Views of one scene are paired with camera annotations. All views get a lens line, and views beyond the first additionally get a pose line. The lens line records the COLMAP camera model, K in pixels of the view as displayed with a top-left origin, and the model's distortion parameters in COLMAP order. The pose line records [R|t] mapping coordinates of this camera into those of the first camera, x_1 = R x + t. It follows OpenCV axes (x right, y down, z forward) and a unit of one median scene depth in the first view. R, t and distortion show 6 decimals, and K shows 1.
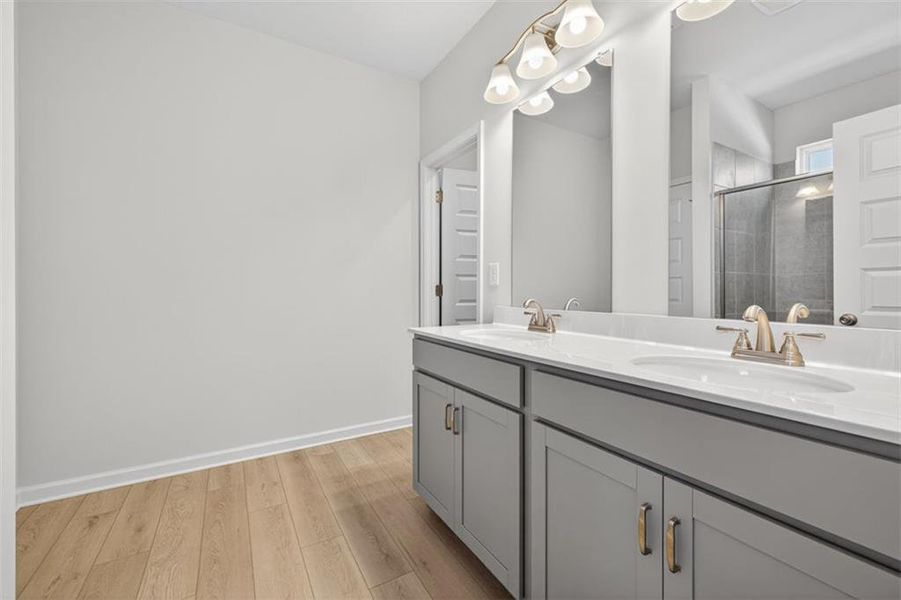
lens RADIAL K [[369.6, 0, 454.3], [0, 369.6, 293.7], [0, 0, 1]] dist [0.001640, -0.000783]
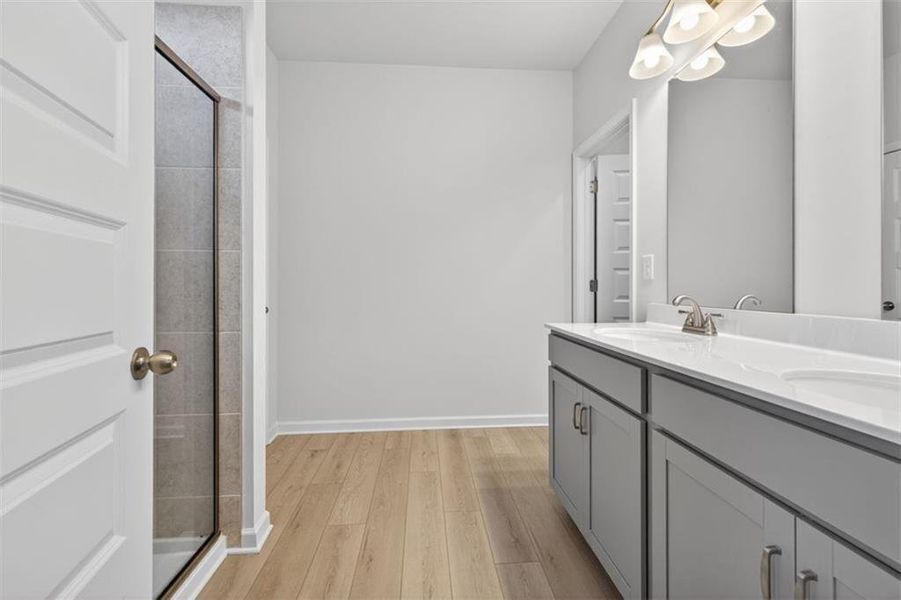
lens RADIAL K [[373.4, 0, 453.2], [0, 373.4, 286.8], [0, 0, 1]] dist [0.000294, -0.000303]
pose [[0.895894, -0.003836, -0.444251, 0.112538], [0.001128, 0.999979, -0.006361, -0.000674], [0.444266, 0.005198, 0.895880, -0.025135]]
